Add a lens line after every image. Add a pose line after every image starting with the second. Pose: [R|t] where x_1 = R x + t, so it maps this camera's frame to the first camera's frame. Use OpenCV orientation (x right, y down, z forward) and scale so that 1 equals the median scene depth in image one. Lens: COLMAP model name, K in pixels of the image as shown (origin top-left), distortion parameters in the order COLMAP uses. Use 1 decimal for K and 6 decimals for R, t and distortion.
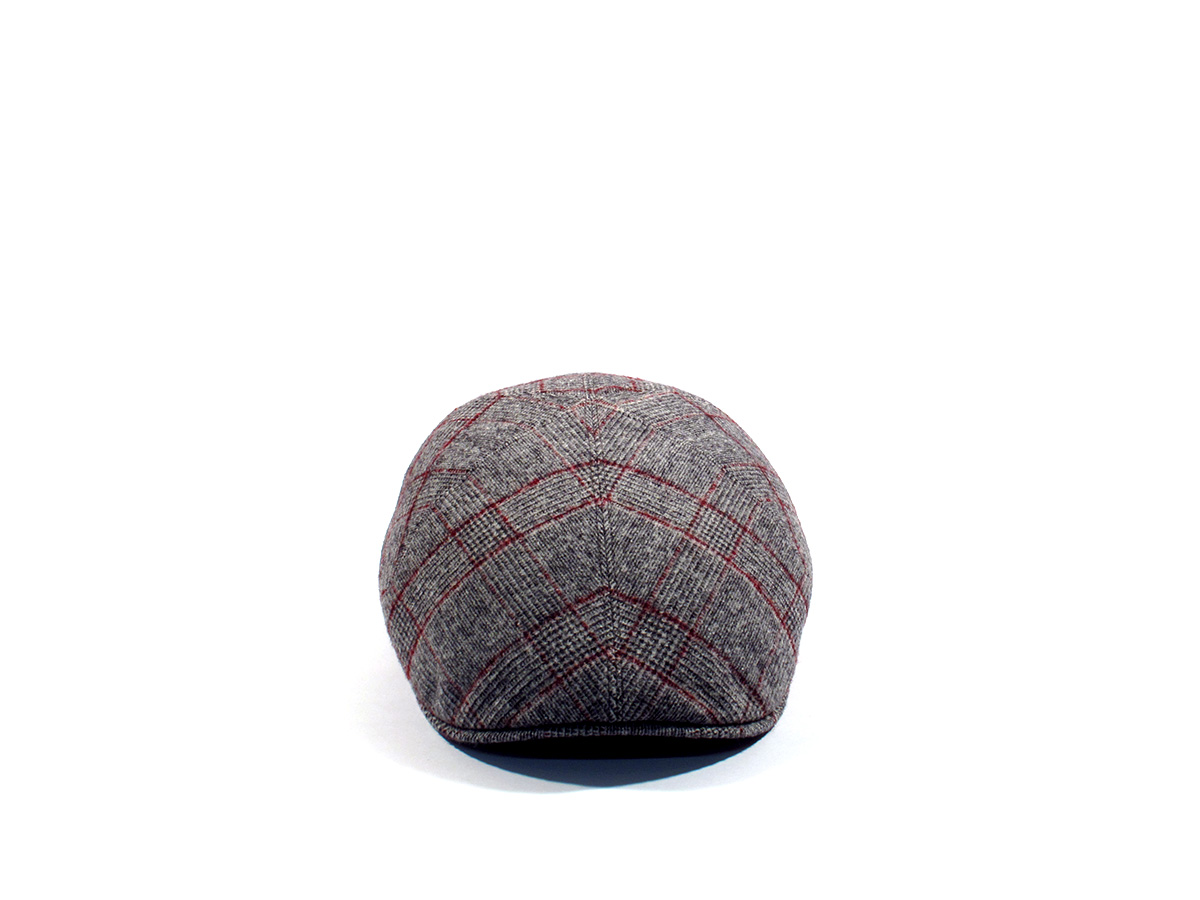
lens RADIAL K [[1742.5, 0, 599.8], [0, 1742.5, 450.3], [0, 0, 1]] dist [-0.023418, 0.000000]
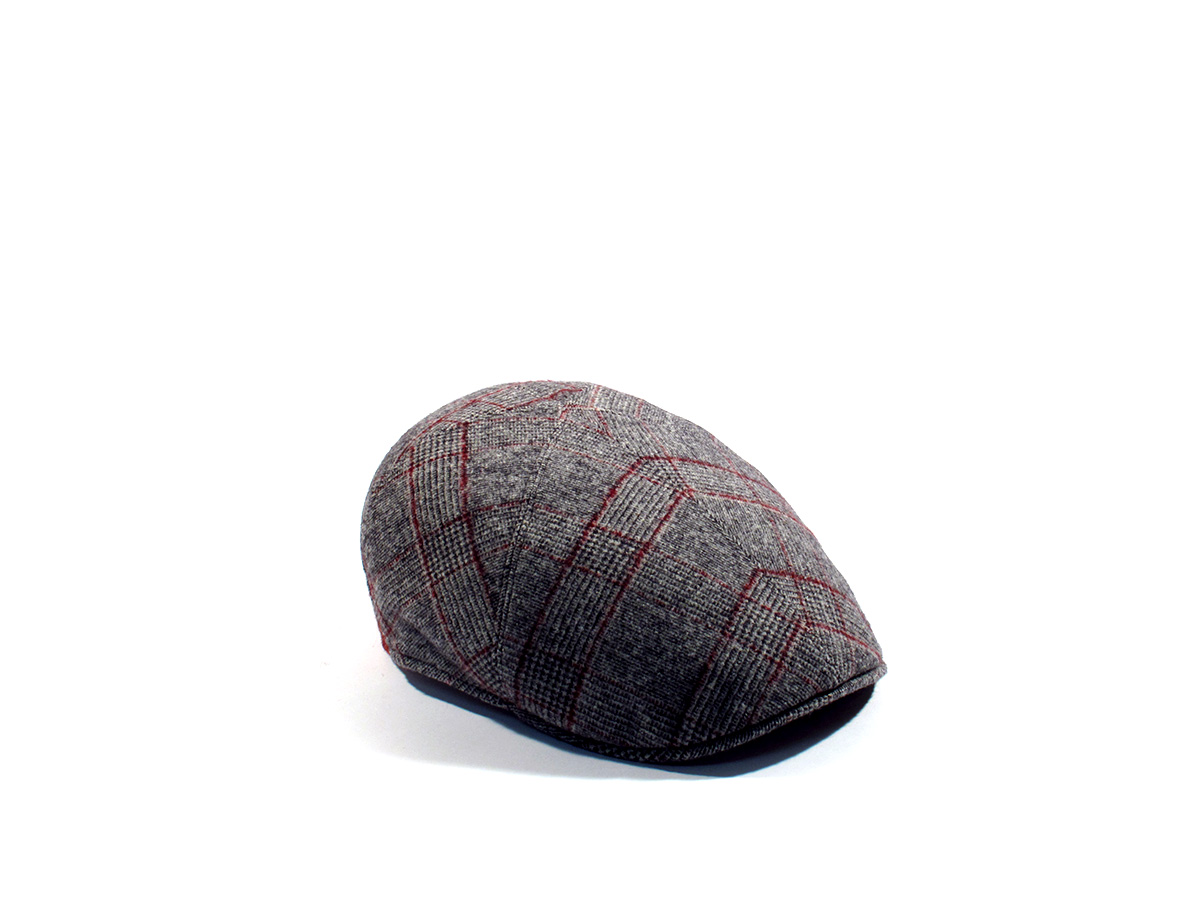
lens RADIAL K [[1742.5, 0, 599.7], [0, 1742.5, 449.8], [0, 0, 1]] dist [-0.023418, 0.000000]
pose [[0.758173, -0.207478, 0.618164, -0.688717], [0.208745, 0.975364, 0.071342, -0.081567], [-0.617737, 0.074949, 0.782805, 0.261972]]
